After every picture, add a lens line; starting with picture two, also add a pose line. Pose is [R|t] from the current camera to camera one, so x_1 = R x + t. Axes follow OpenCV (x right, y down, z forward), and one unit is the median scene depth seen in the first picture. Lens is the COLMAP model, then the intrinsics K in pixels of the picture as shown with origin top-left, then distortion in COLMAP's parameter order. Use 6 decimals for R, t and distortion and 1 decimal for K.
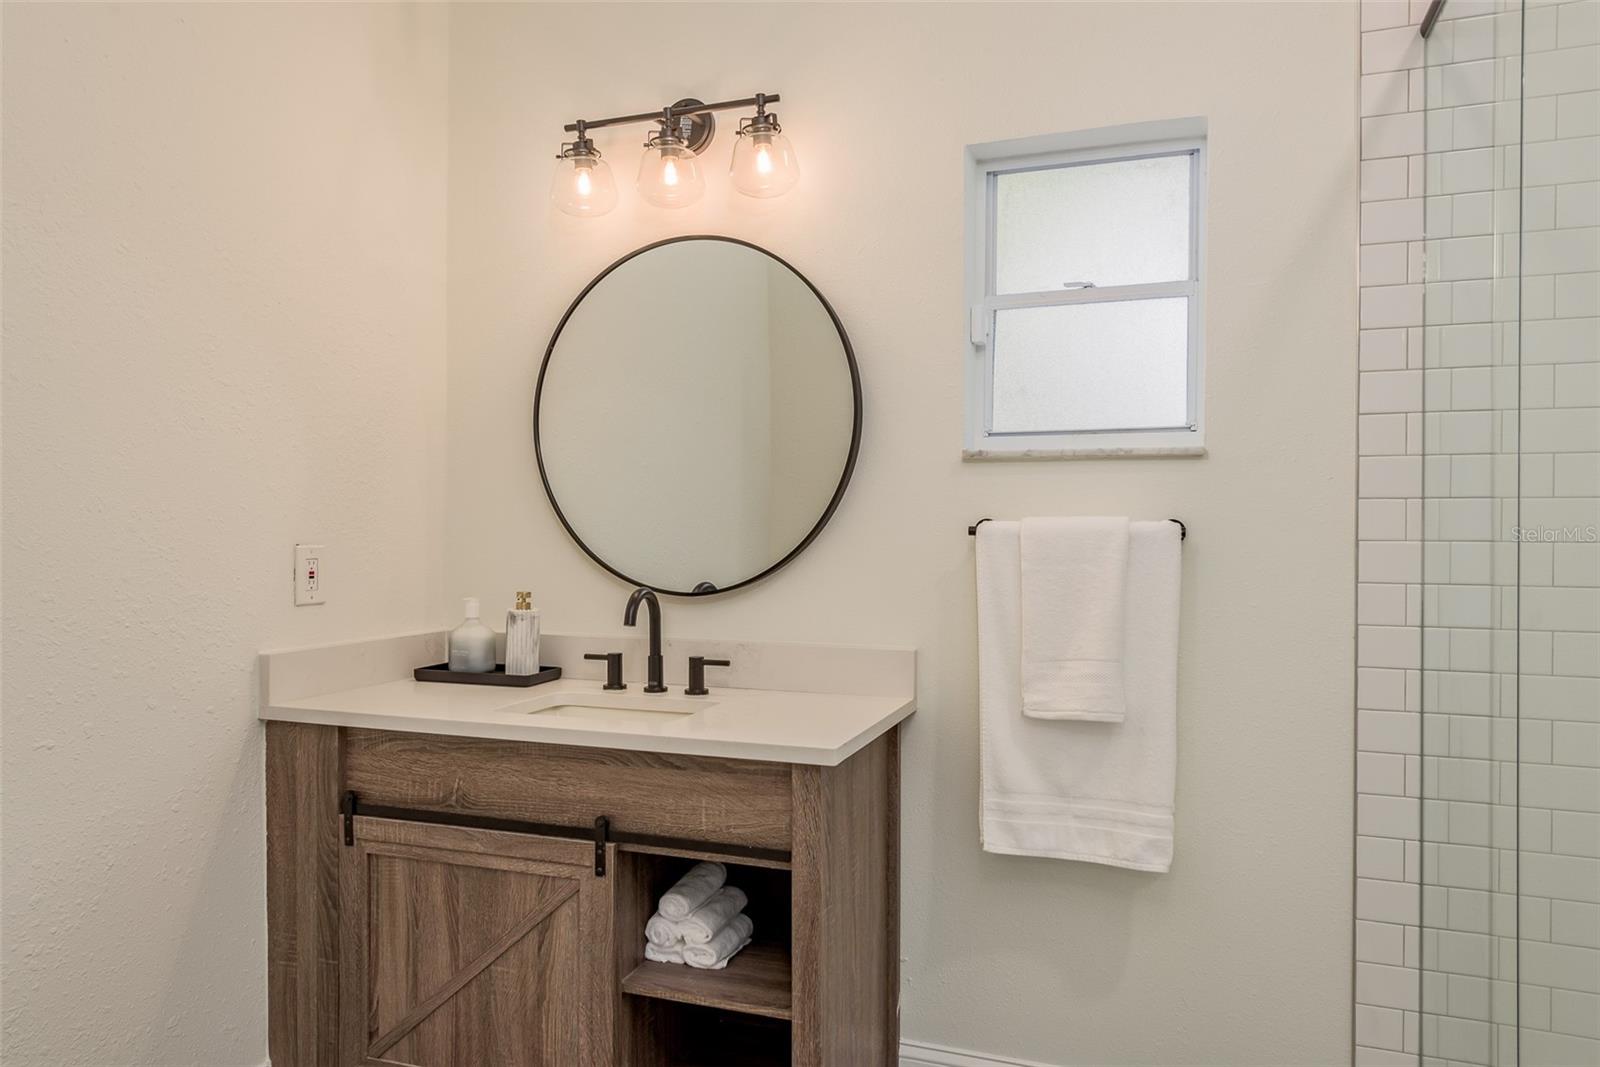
lens RADIAL K [[1076.1, 0, 805.1], [0, 1076.1, 540.8], [0, 0, 1]] dist [0.026725, -0.002447]
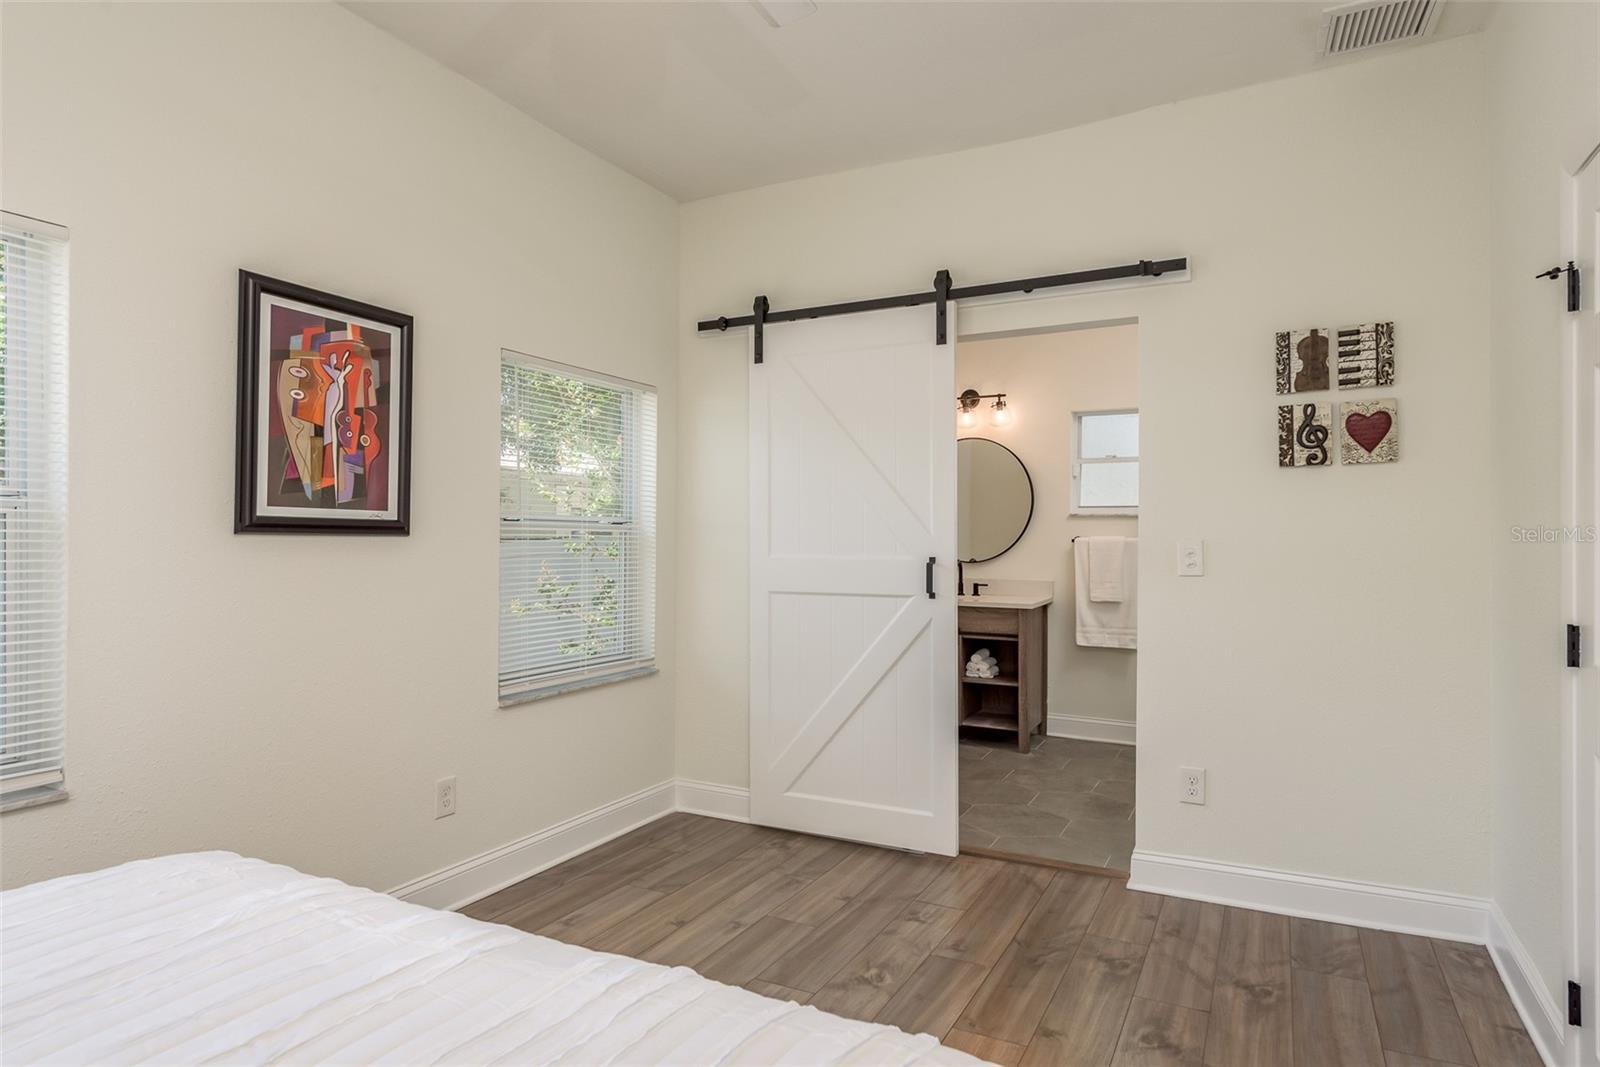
lens RADIAL K [[901.9, 0, 797.6], [0, 901.9, 529.5], [0, 0, 1]] dist [0.004994, 0.000438]
pose [[0.990502, 0.001775, -0.137490, -0.269219], [-0.003571, 0.999911, -0.012817, -0.005548], [0.137455, 0.013186, 0.990420, -1.660623]]
